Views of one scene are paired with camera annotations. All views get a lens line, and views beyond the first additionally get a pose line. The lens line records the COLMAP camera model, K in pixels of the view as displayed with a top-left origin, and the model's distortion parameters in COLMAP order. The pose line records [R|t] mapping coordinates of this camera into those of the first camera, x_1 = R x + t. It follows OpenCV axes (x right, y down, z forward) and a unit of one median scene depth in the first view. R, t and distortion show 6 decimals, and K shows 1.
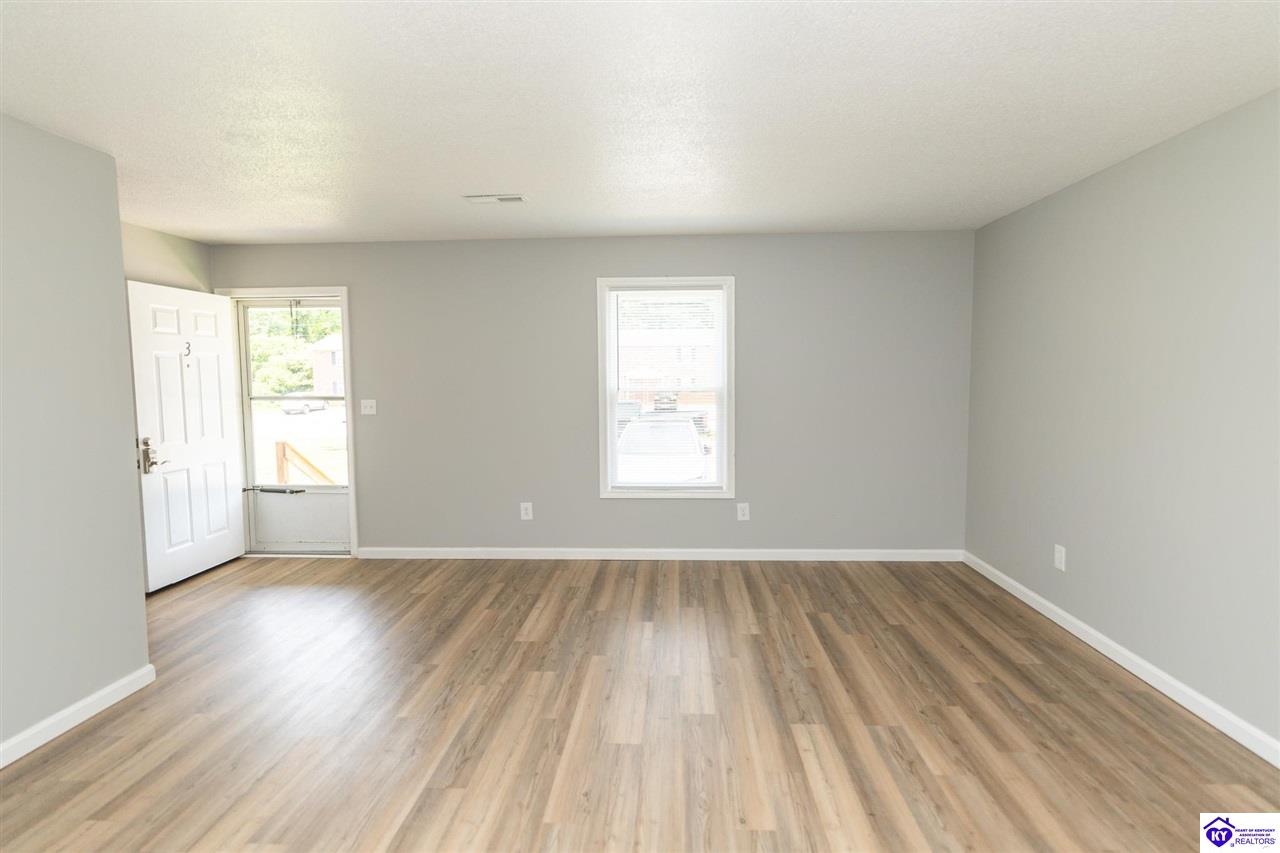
lens RADIAL K [[636.5, 0, 644.4], [0, 636.5, 418.5], [0, 0, 1]] dist [0.000049, -0.000731]
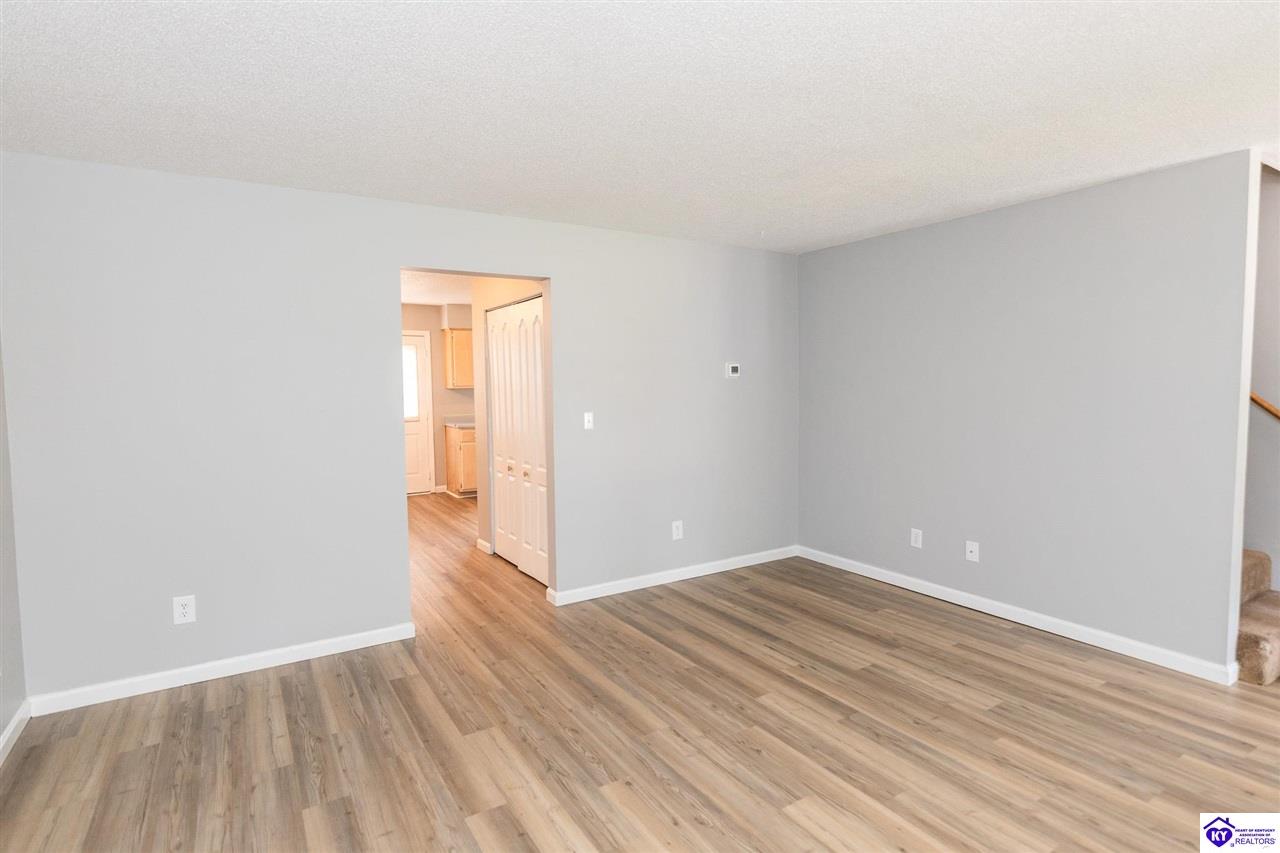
lens RADIAL K [[652.1, 0, 644.9], [0, 652.1, 422.8], [0, 0, 1]] dist [-0.001909, -0.000937]
pose [[-0.815821, 0.054535, -0.575728, 0.398807], [-0.018143, 0.992640, 0.119735, -0.069987], [0.578020, 0.108127, -0.808827, 0.989961]]
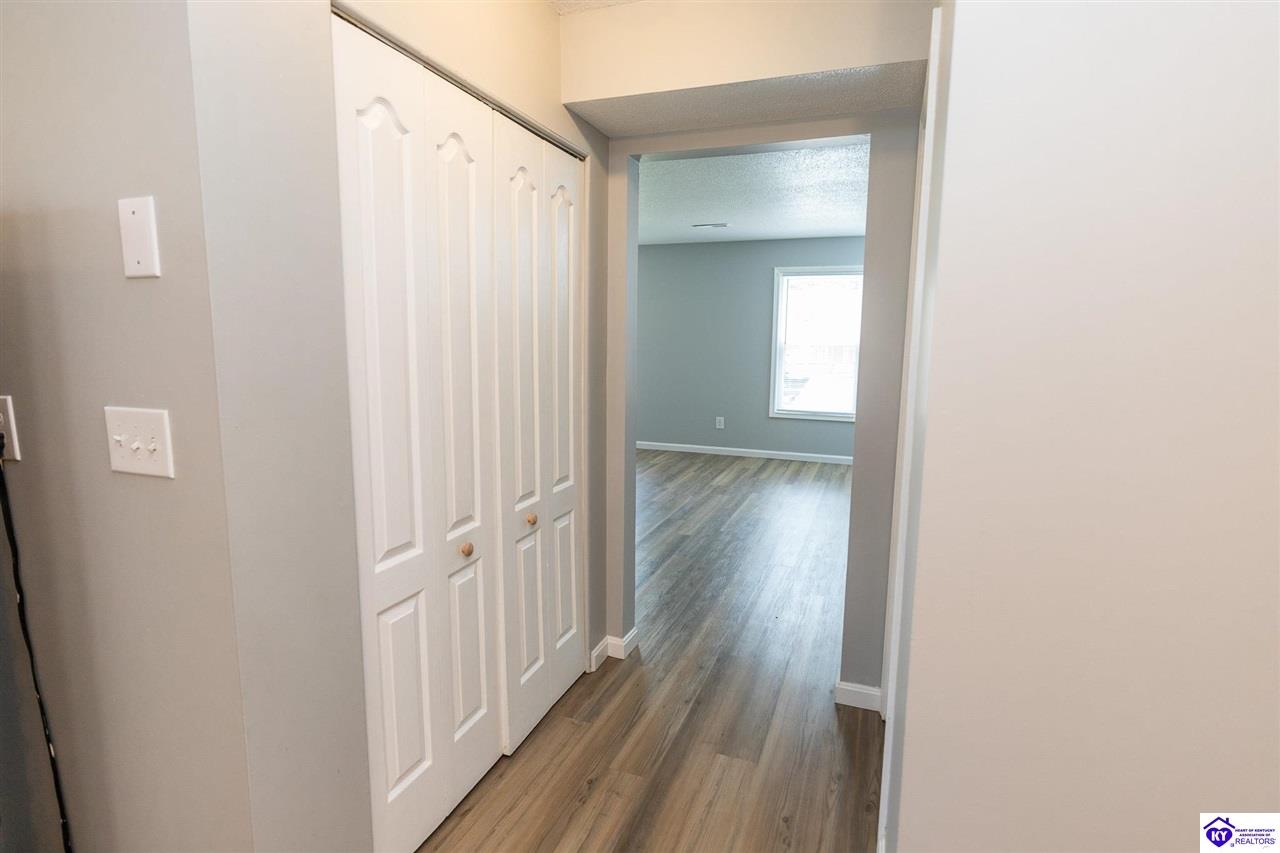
lens RADIAL K [[617.3, 0, 645.6], [0, 617.3, 422.4], [0, 0, 1]] dist [-0.000350, -0.000743]
pose [[0.951297, 0.061428, -0.302095, 0.118128], [-0.040099, 0.996277, 0.076312, 0.050738], [0.305658, -0.060482, 0.950218, -0.589222]]
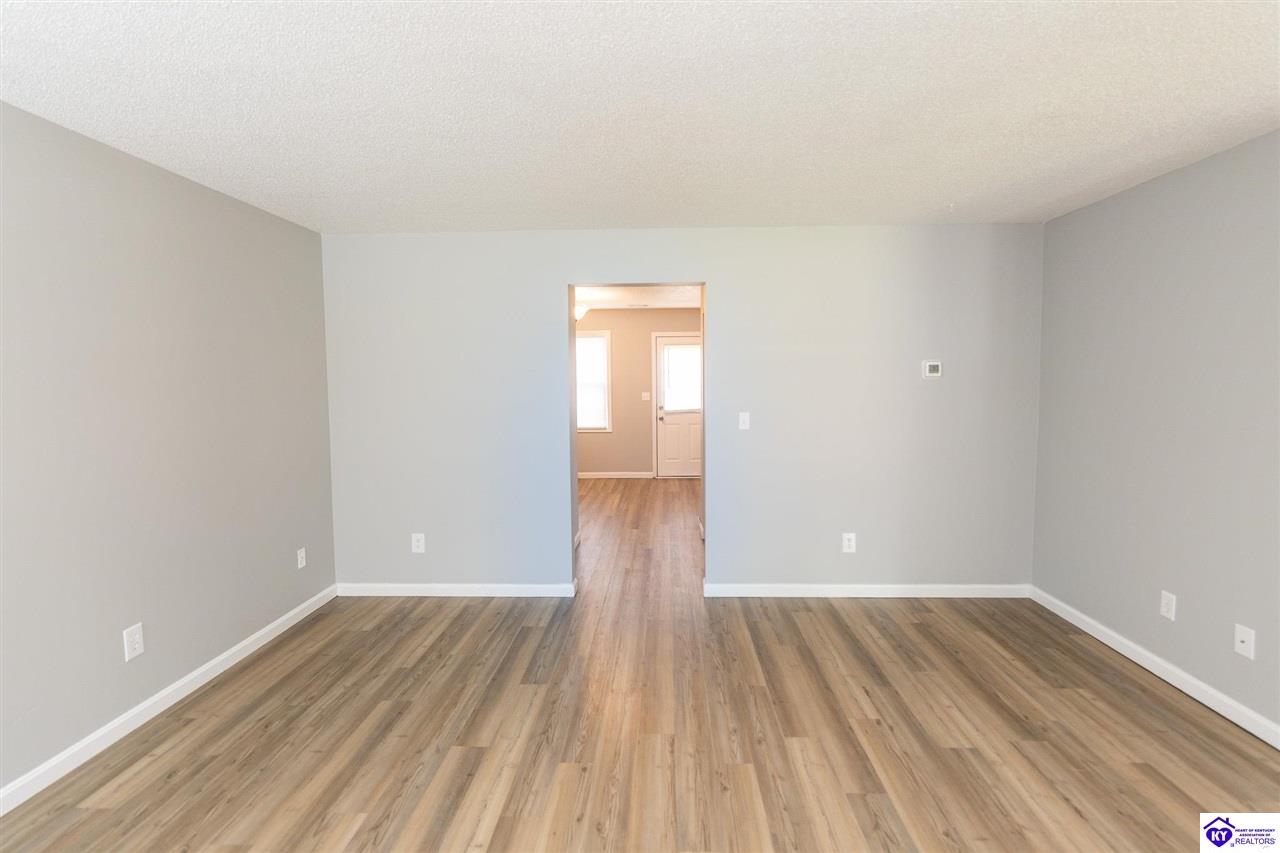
lens RADIAL K [[617.3, 0, 645.6], [0, 617.3, 422.4], [0, 0, 1]] dist [-0.000350, -0.000743]
pose [[-0.999655, 0.018762, -0.018387, 0.026293], [0.016097, 0.990620, 0.135697, -0.082745], [0.020760, 0.135354, -0.990580, 1.082410]]
